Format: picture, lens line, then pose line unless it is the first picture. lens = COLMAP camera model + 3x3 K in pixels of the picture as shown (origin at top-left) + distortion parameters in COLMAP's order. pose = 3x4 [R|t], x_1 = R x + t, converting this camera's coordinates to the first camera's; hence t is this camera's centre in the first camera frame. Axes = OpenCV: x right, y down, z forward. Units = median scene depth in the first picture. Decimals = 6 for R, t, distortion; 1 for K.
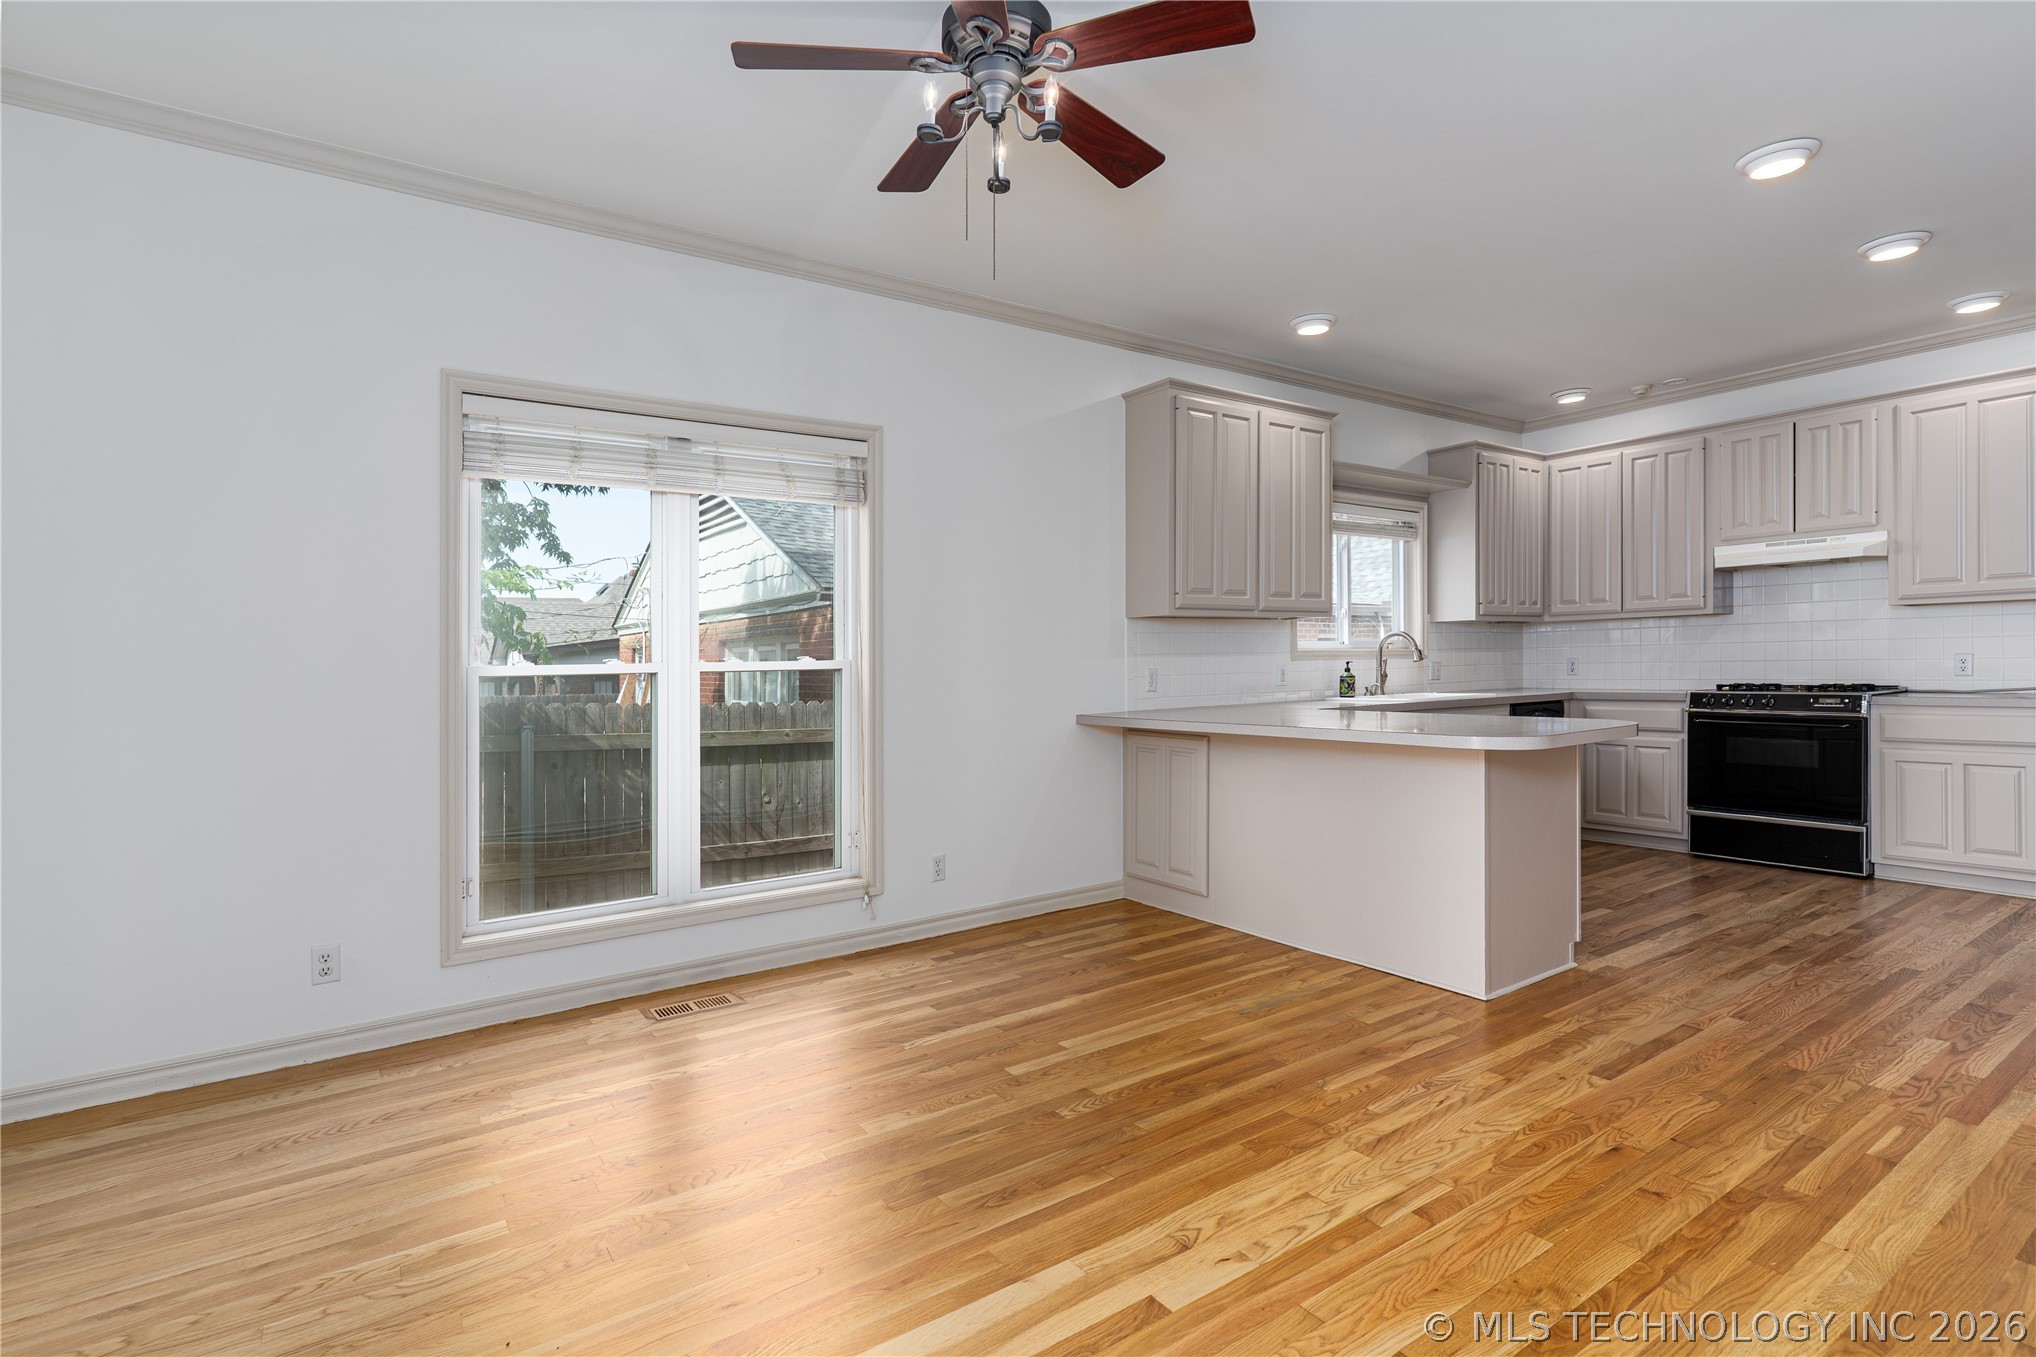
lens RADIAL K [[977.5, 0, 1011.7], [0, 977.5, 679.4], [0, 0, 1]] dist [0.002524, -0.000507]
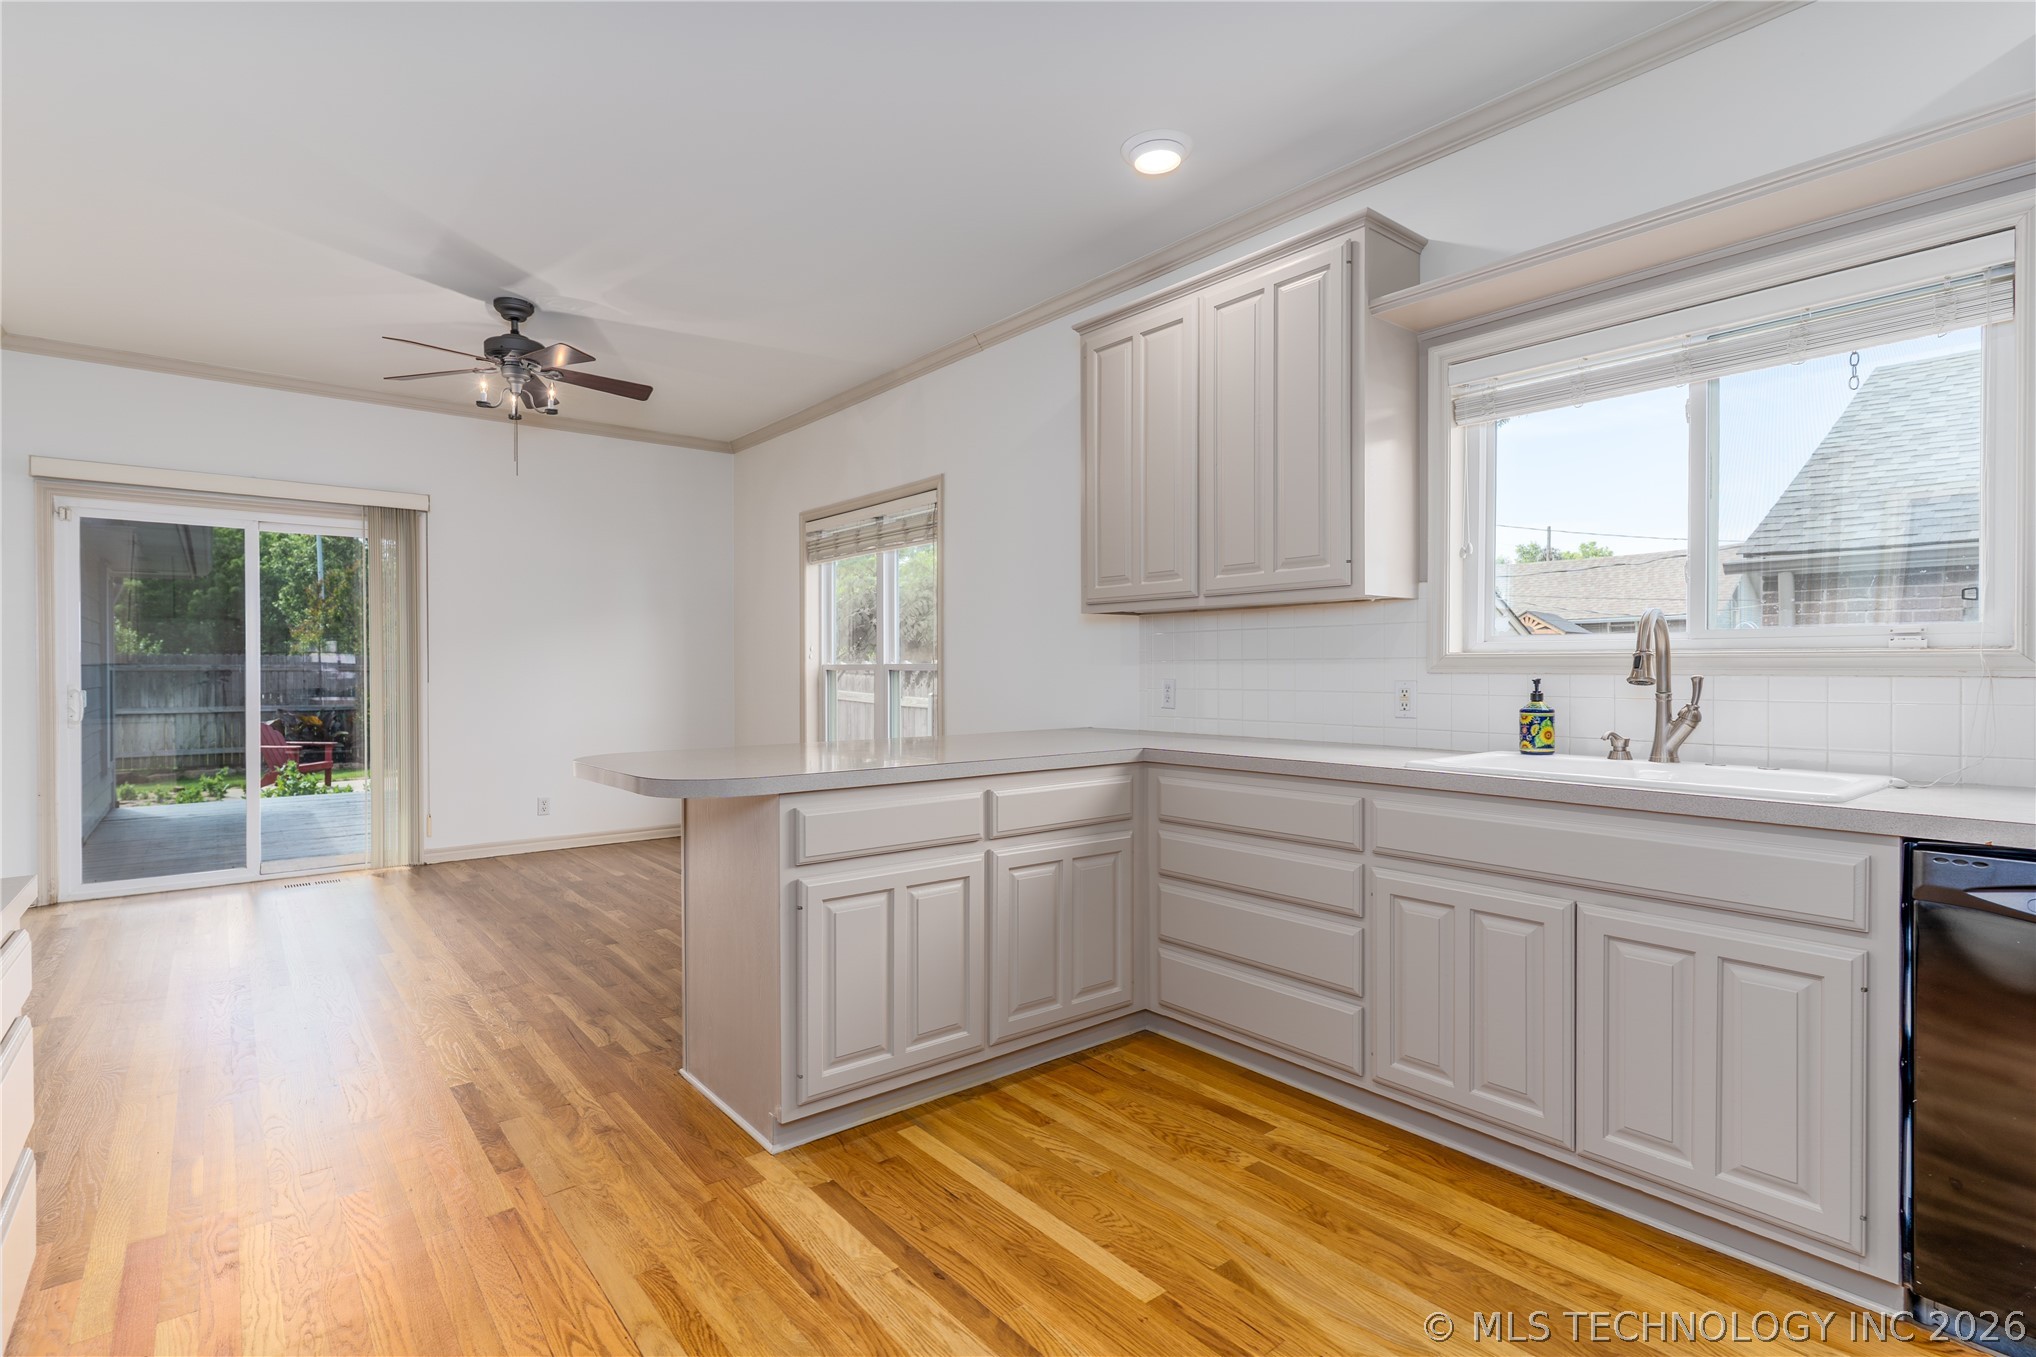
lens RADIAL K [[977.5, 0, 1012.1], [0, 977.5, 676.0], [0, 0, 1]] dist [0.002524, -0.000507]
pose [[0.081364, 0.027814, -0.996296, 0.848502], [-0.017953, 0.999489, 0.026437, -0.029664], [0.996523, 0.015736, 0.081822, 0.761500]]
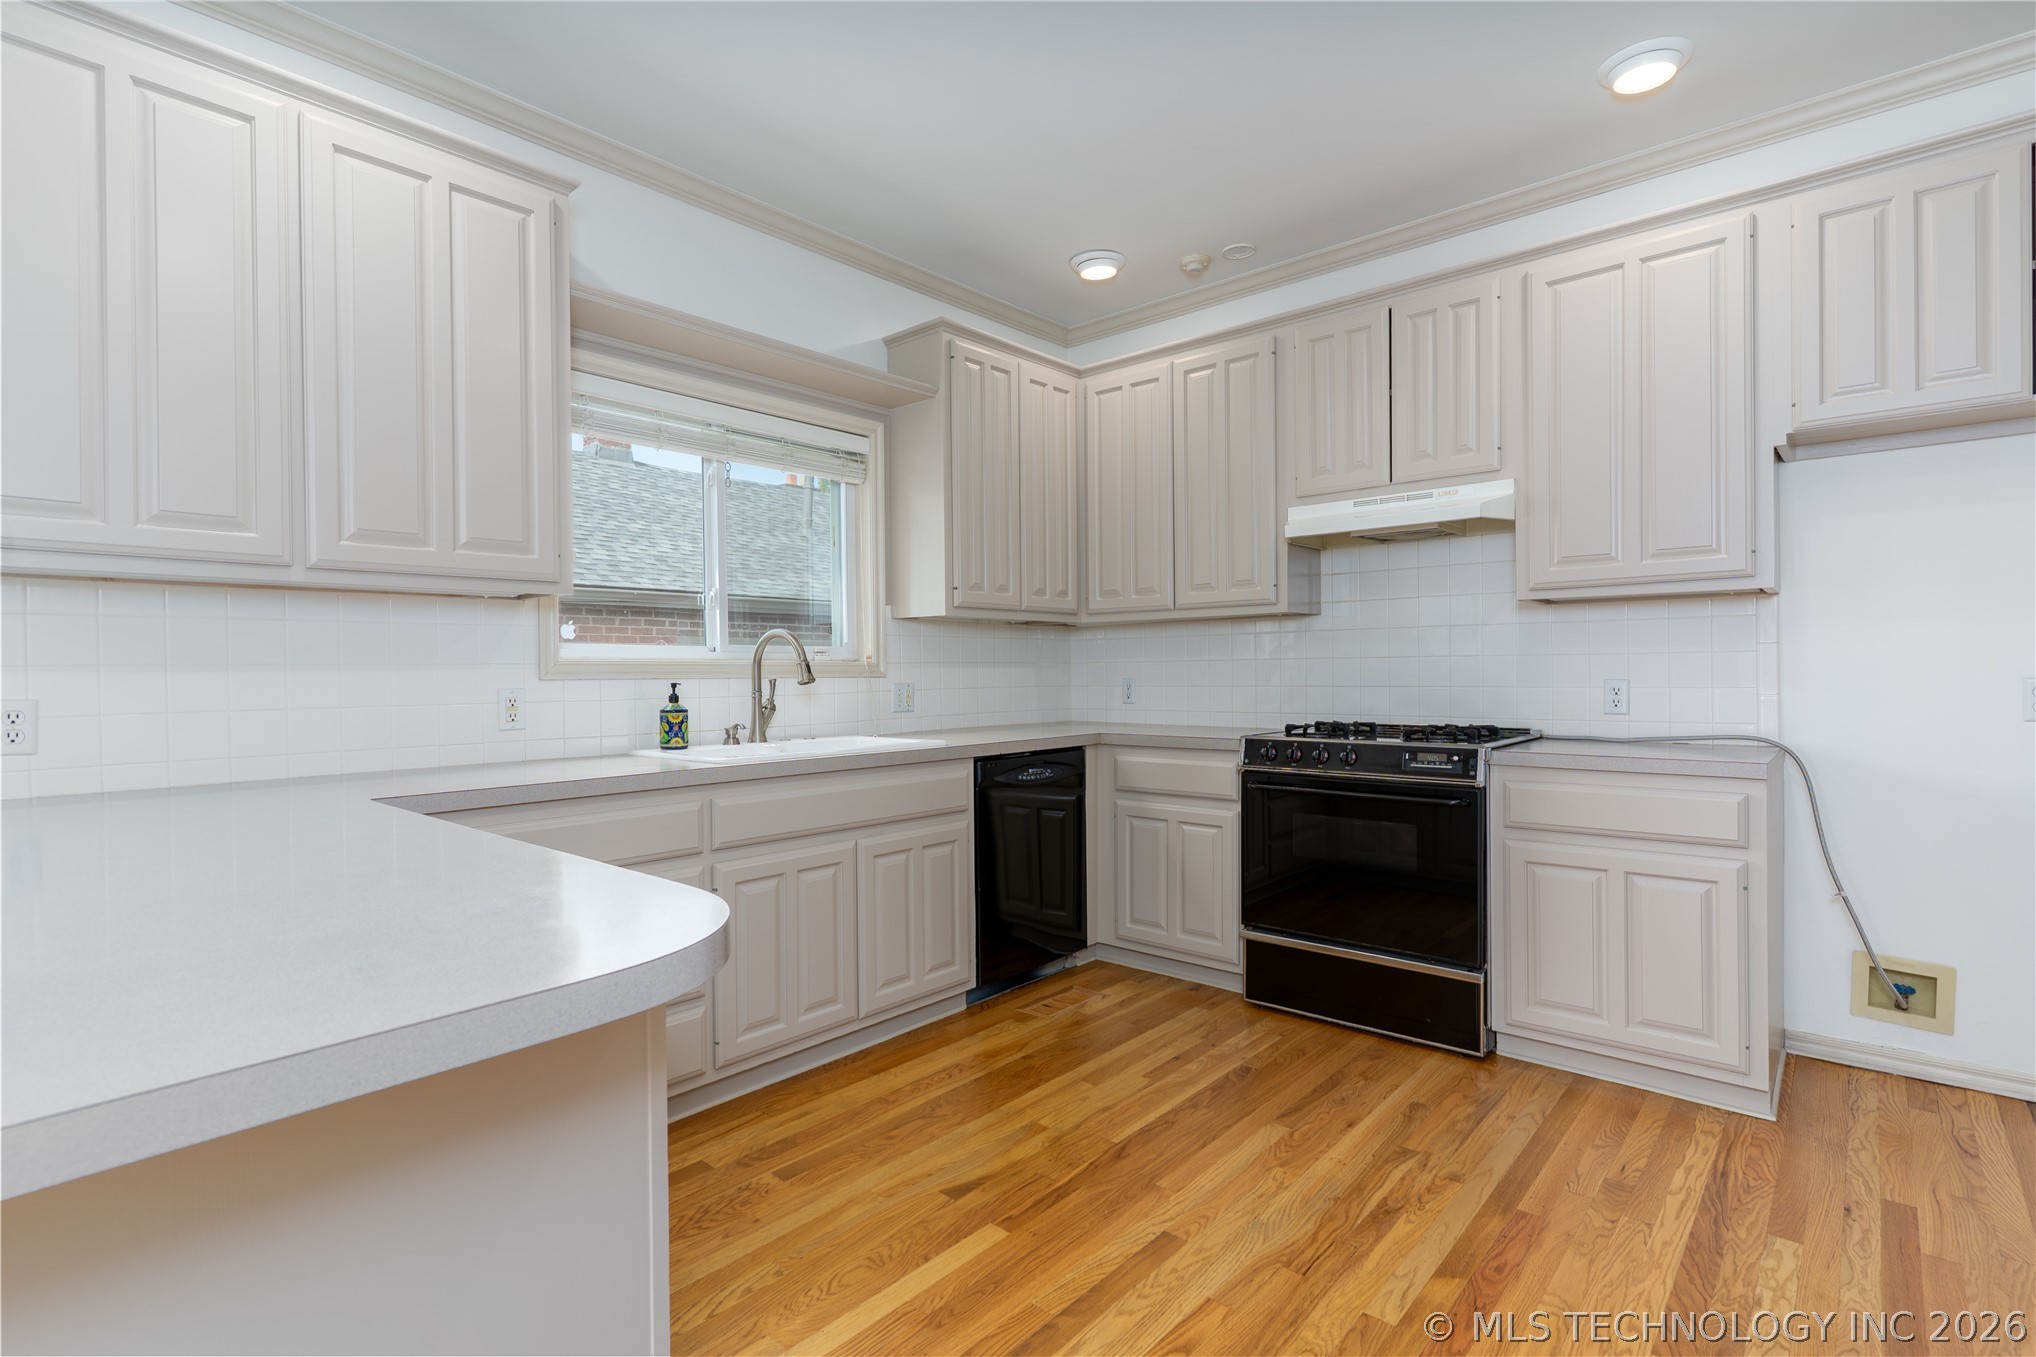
lens RADIAL K [[977.5, 0, 1014.6], [0, 977.5, 674.7], [0, 0, 1]] dist [0.002524, -0.000507]
pose [[0.970279, 0.009427, 0.241806, 0.423644], [-0.005804, 0.999860, -0.015688, -0.016768], [-0.241921, 0.013818, 0.970198, 0.461304]]
